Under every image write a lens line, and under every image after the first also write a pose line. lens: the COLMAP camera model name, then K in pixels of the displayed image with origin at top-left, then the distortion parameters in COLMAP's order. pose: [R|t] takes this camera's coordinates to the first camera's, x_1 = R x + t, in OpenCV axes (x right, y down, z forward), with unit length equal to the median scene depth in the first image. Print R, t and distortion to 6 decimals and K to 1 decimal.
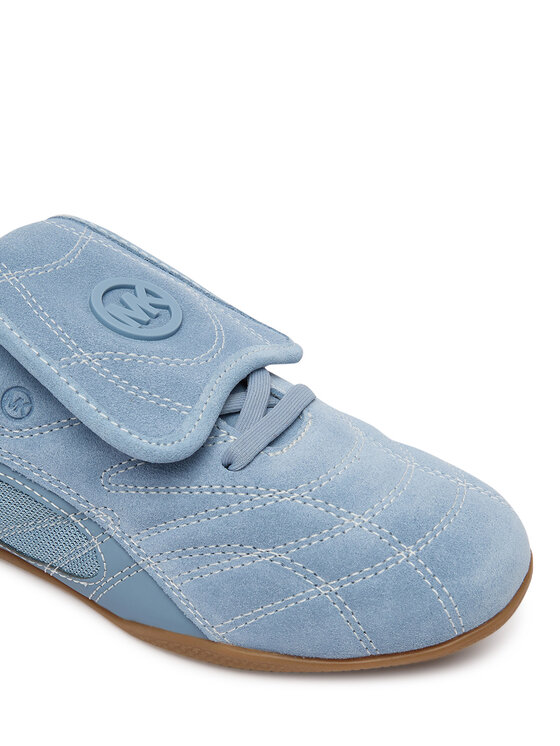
lens RADIAL K [[1069.8, 0, 280.0], [0, 1069.8, 373.0], [0, 0, 1]] dist [-0.025286, -0.023530]
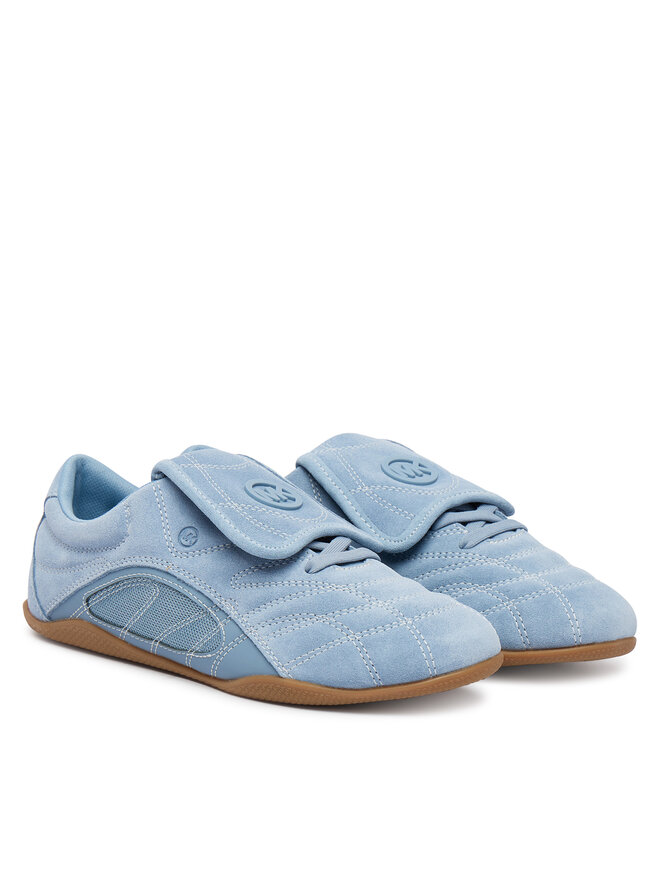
lens RADIAL K [[2286.9, 0, 330.0], [0, 2286.9, 440.0], [0, 0, 1]] dist [0.040166, 0.013148]
pose [[0.970388, 0.057958, -0.234494, 0.769454], [-0.152840, 0.899065, -0.410271, 1.302719], [0.187047, 0.433962, 0.881300, -2.078671]]
